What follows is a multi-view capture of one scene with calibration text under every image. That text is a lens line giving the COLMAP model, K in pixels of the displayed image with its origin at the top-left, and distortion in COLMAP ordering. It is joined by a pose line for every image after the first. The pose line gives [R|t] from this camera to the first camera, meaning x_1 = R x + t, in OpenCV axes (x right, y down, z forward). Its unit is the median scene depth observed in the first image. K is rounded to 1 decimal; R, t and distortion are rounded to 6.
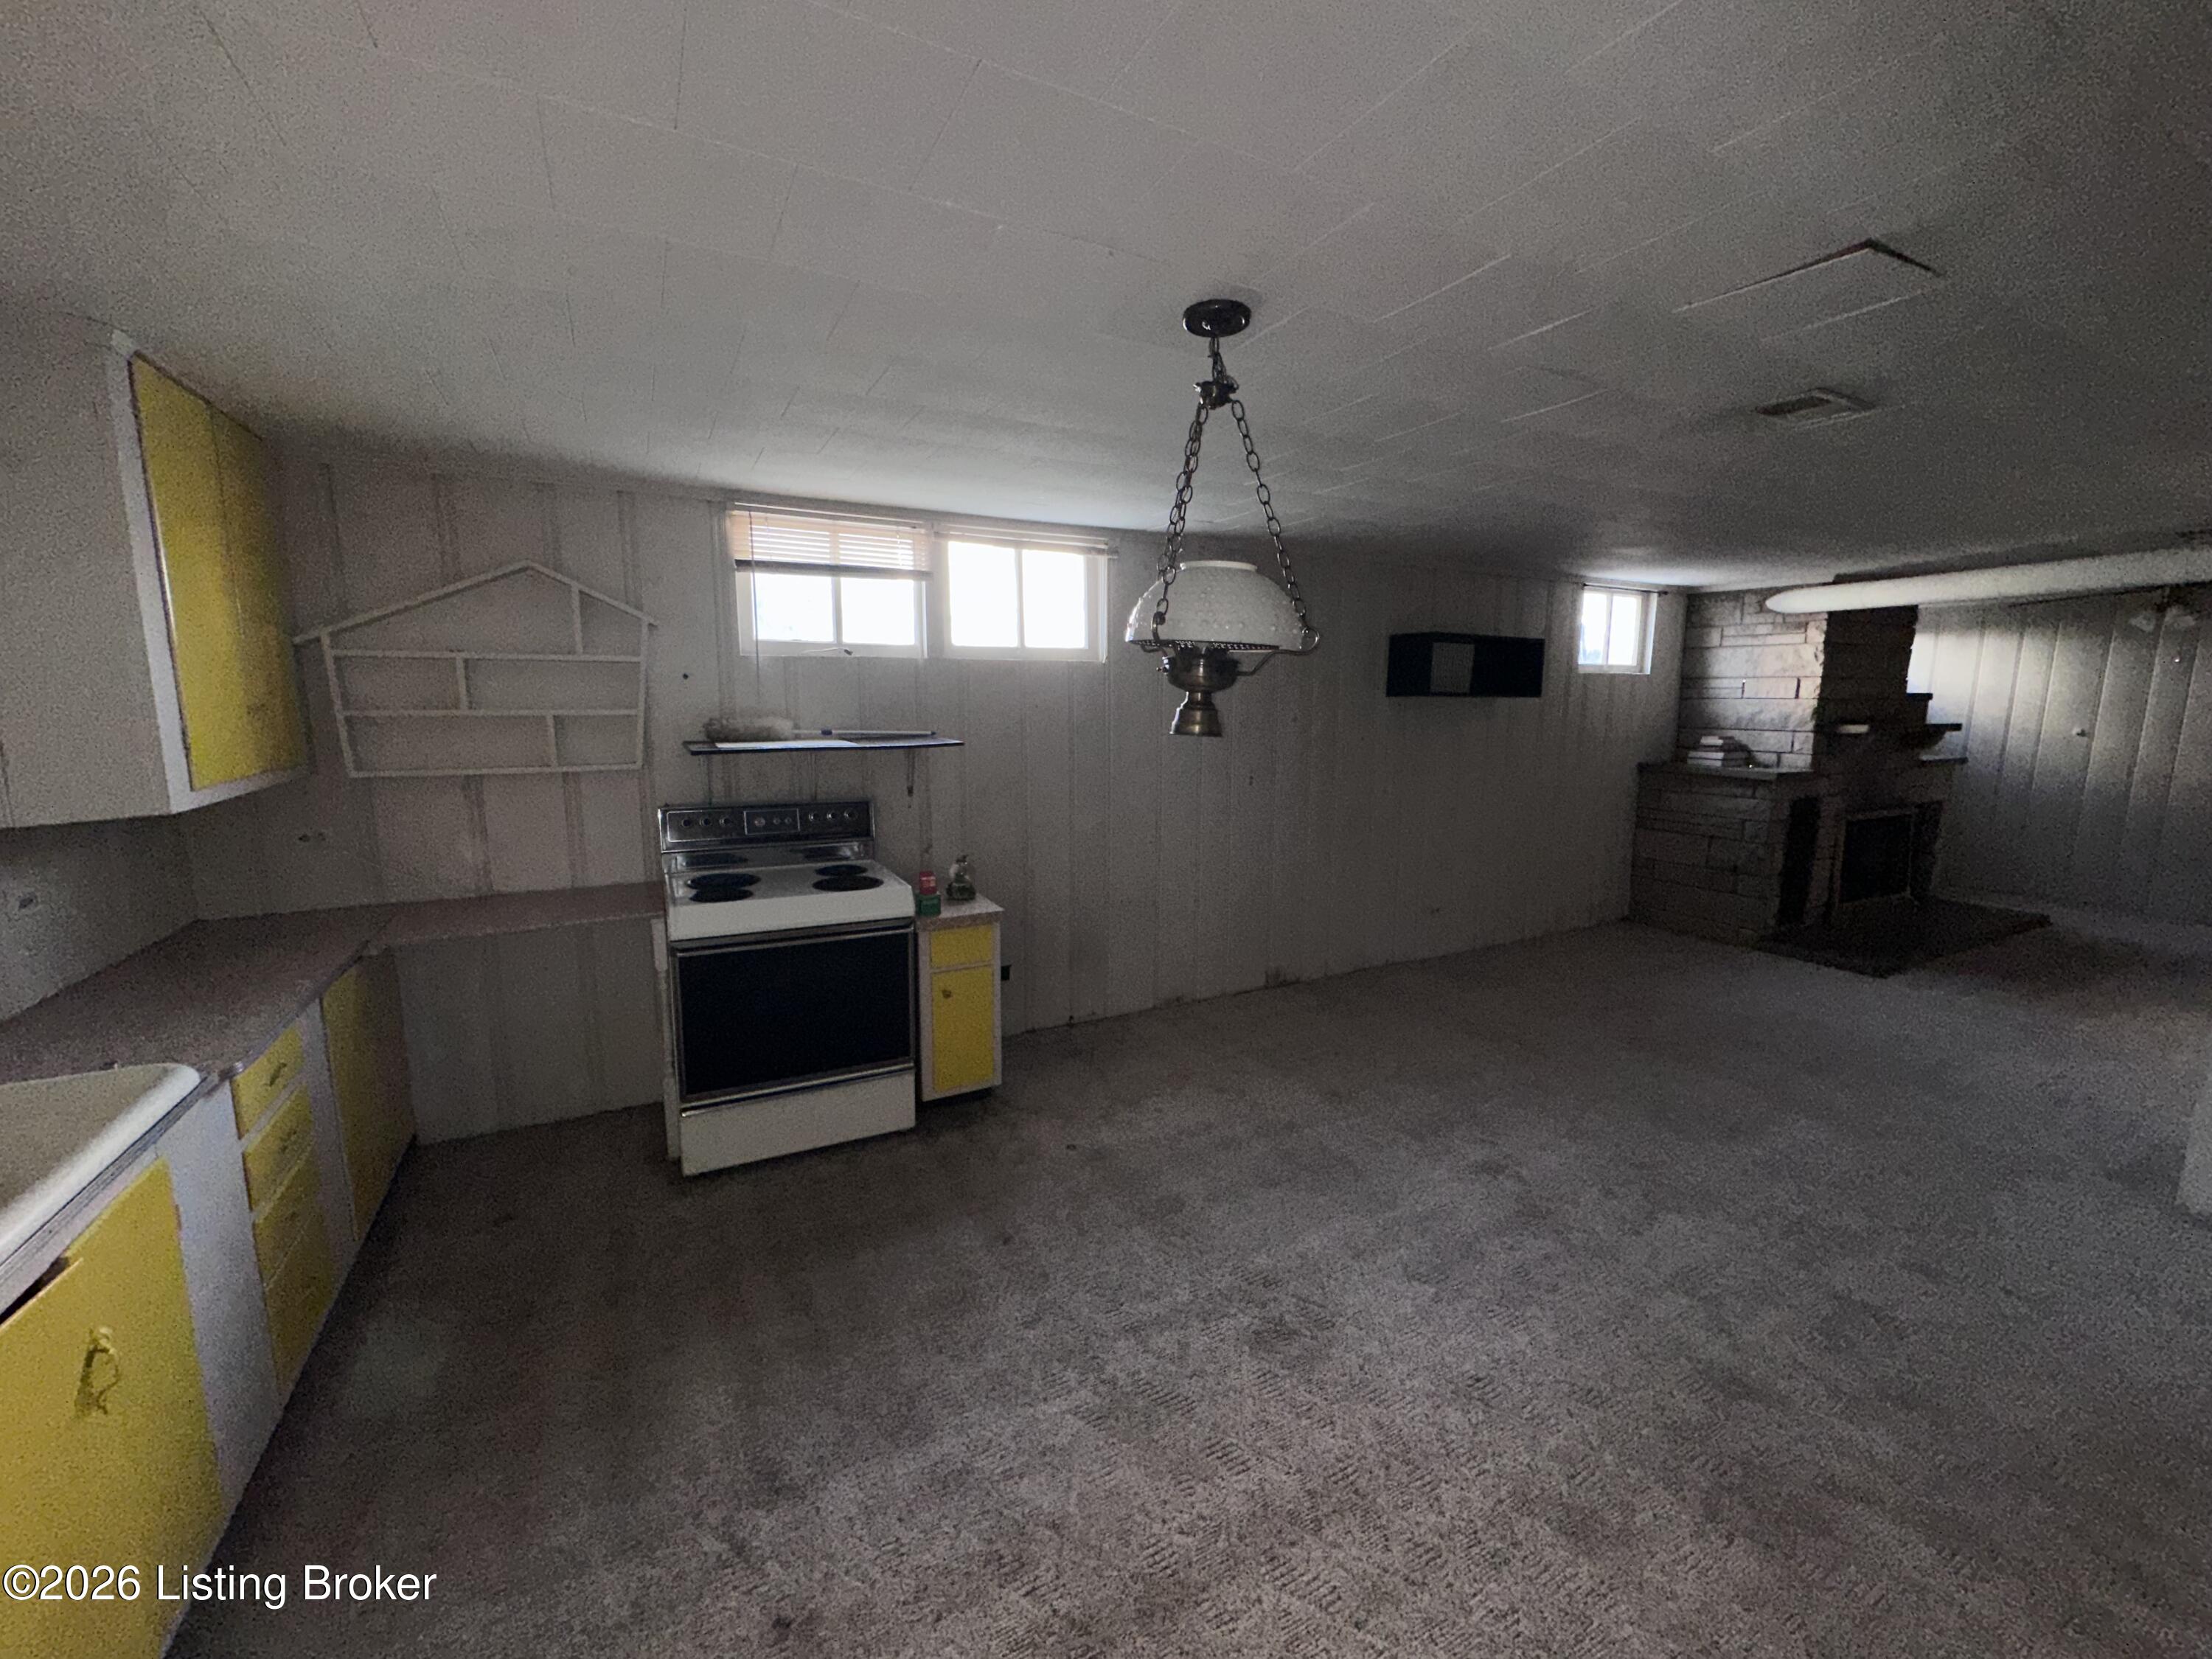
lens RADIAL K [[877.0, 0, 1102.2], [0, 877.0, 829.1], [0, 0, 1]] dist [-0.003530, 0.000632]
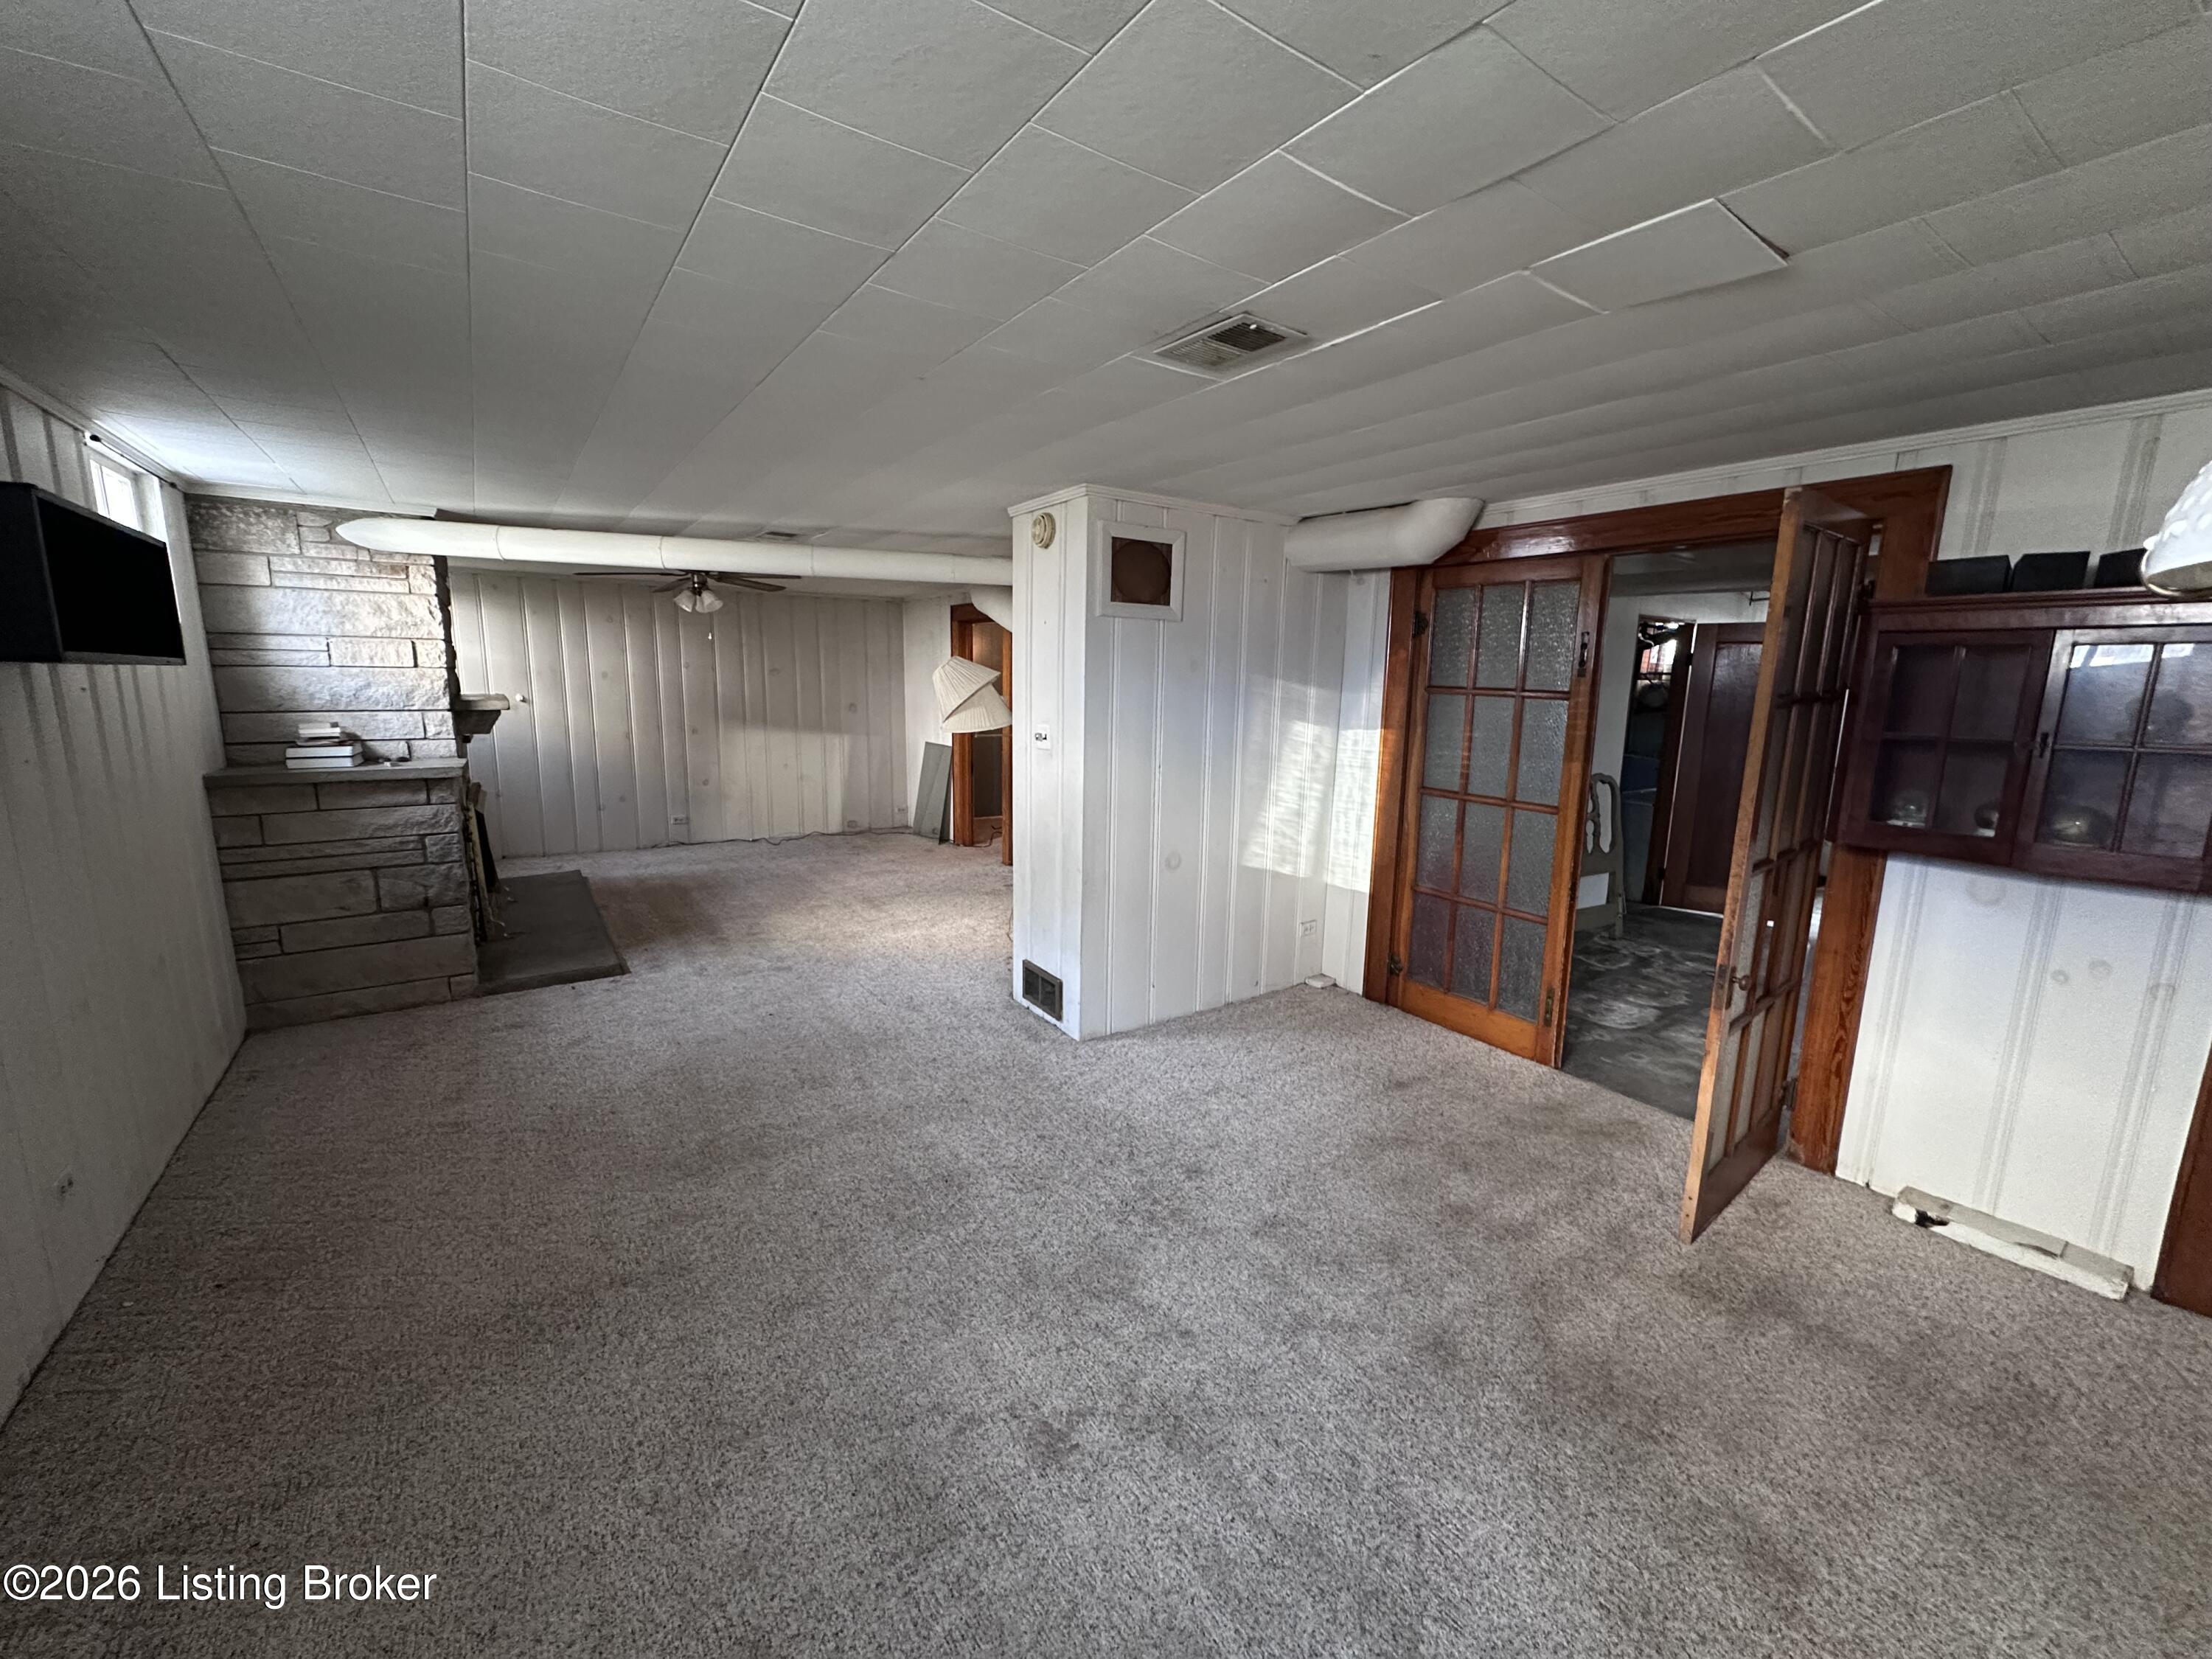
lens RADIAL K [[877.0, 0, 1108.0], [0, 877.0, 832.4], [0, 0, 1]] dist [-0.003530, 0.000632]
pose [[-0.123369, -0.180386, 0.975828, -0.083315], [0.135331, 0.971095, 0.196621, -0.143746], [-0.983090, 0.156317, -0.095391, 0.925745]]
